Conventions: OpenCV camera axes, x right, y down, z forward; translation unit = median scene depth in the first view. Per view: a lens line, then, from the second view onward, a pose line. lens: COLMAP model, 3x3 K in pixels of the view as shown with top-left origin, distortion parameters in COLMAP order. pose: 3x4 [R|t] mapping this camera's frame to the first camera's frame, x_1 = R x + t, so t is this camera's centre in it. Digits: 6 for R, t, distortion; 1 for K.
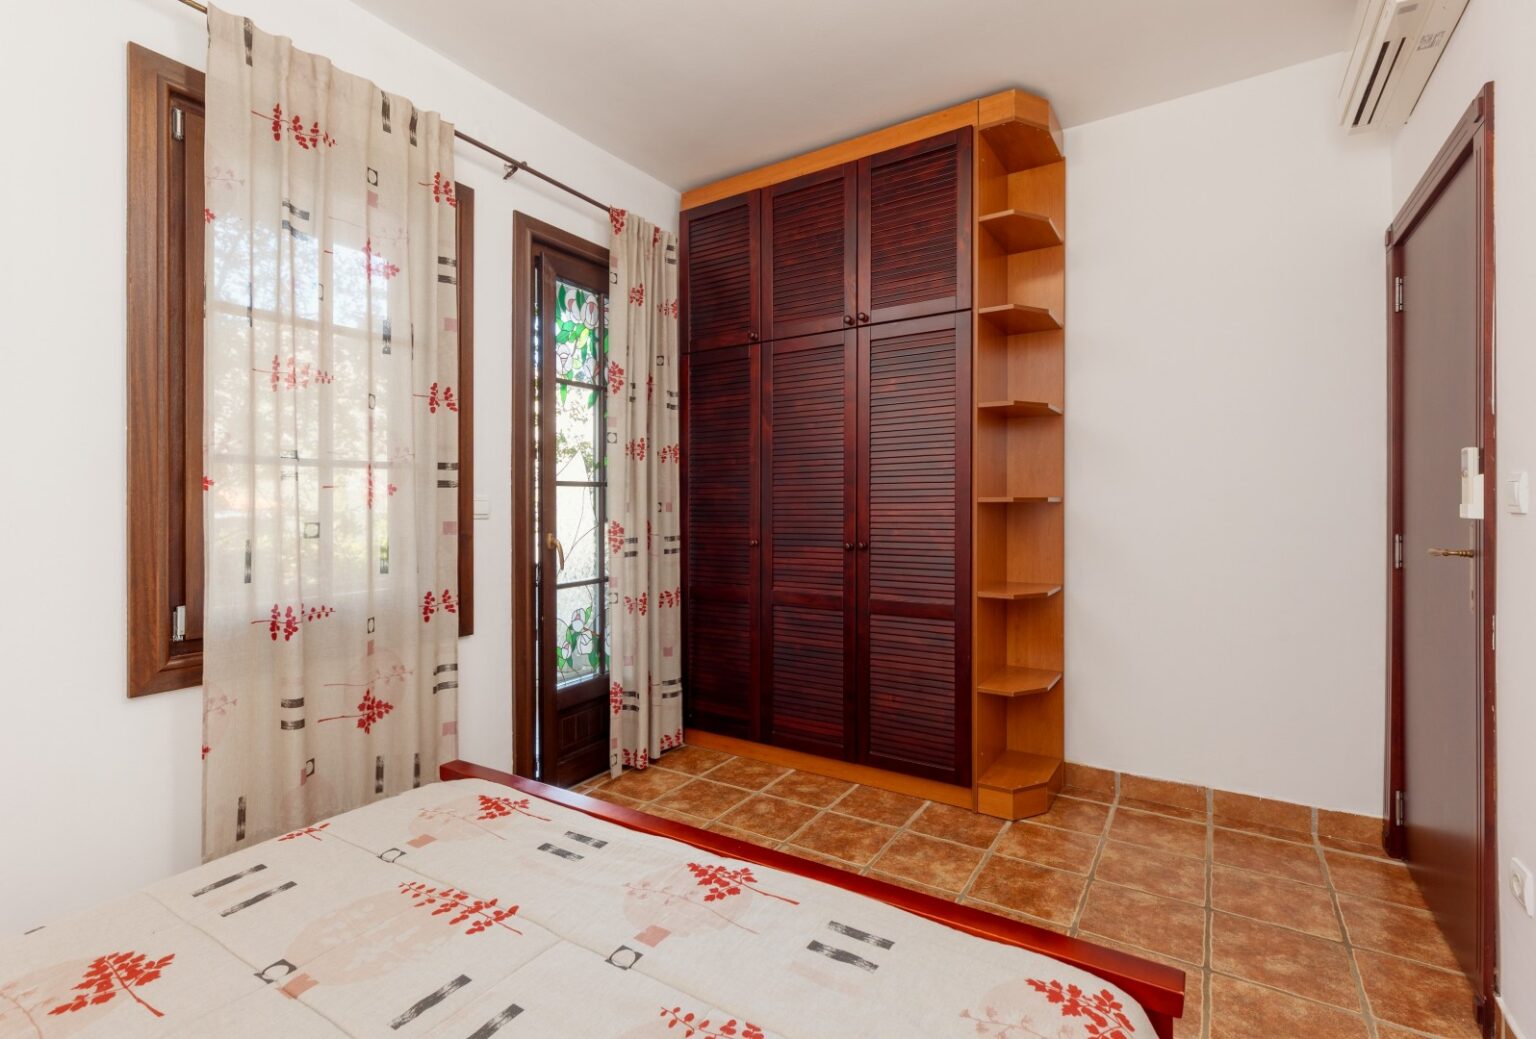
lens RADIAL K [[702.6, 0, 766.9], [0, 702.6, 509.1], [0, 0, 1]] dist [0.005454, -0.001537]
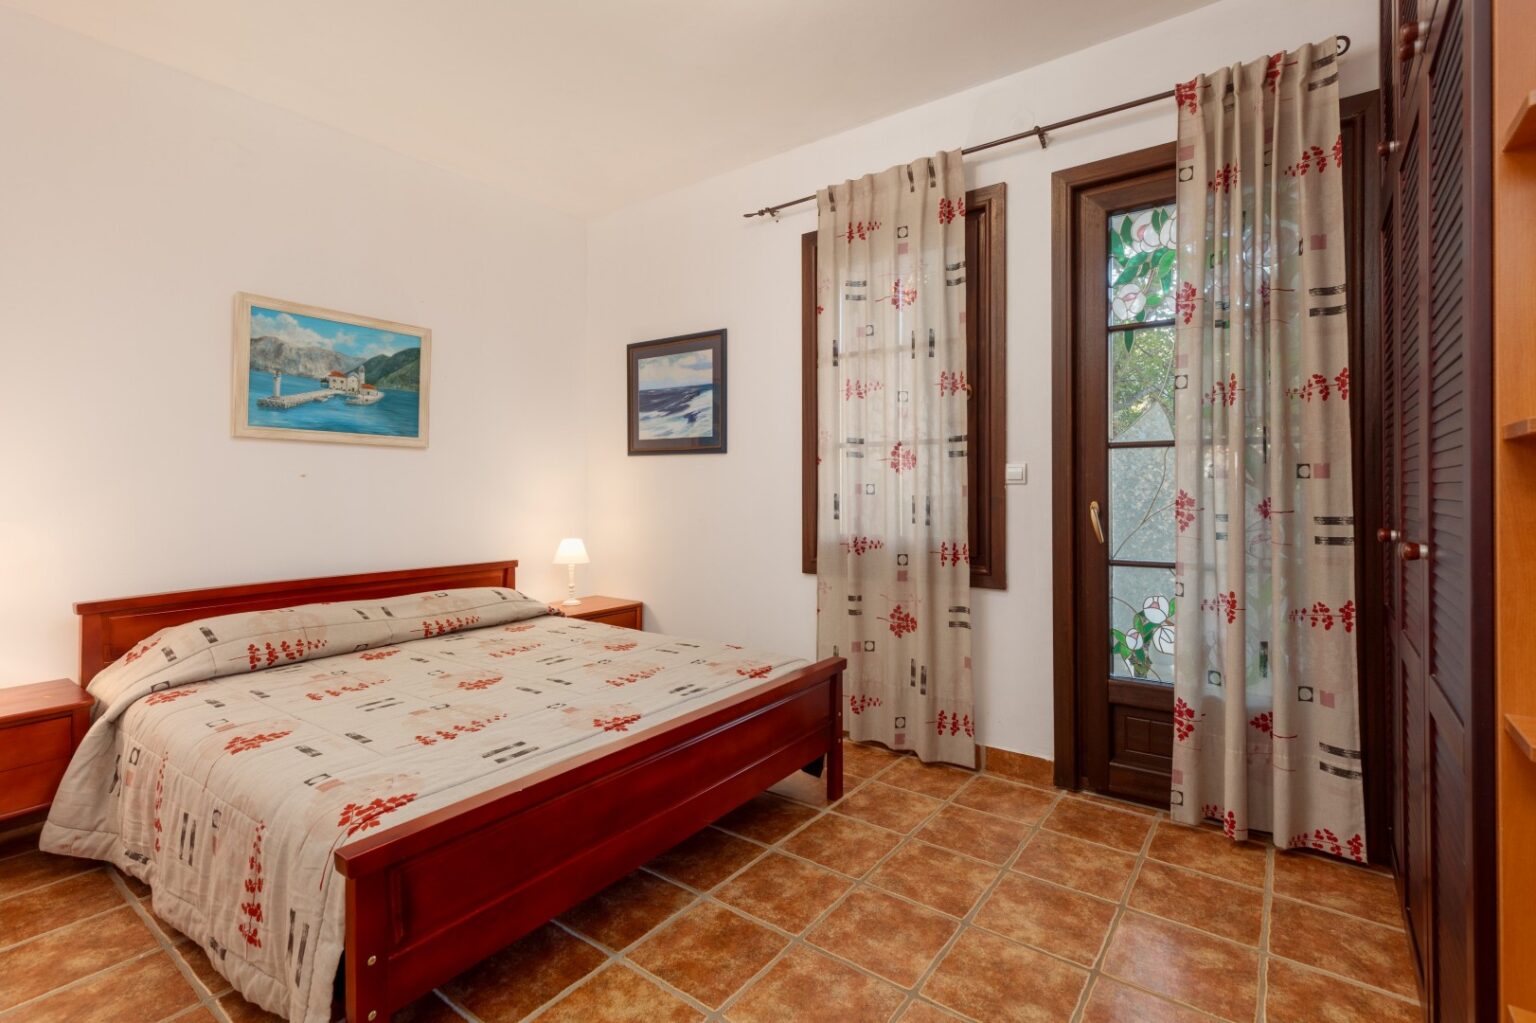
lens RADIAL K [[702.6, 0, 780.8], [0, 702.6, 481.0], [0, 0, 1]] dist [0.005454, -0.001537]
pose [[-0.068399, -0.002492, -0.997655, 0.603496], [-0.004436, 0.999988, -0.002194, 0.011886], [0.997648, 0.004275, -0.068410, 0.634050]]
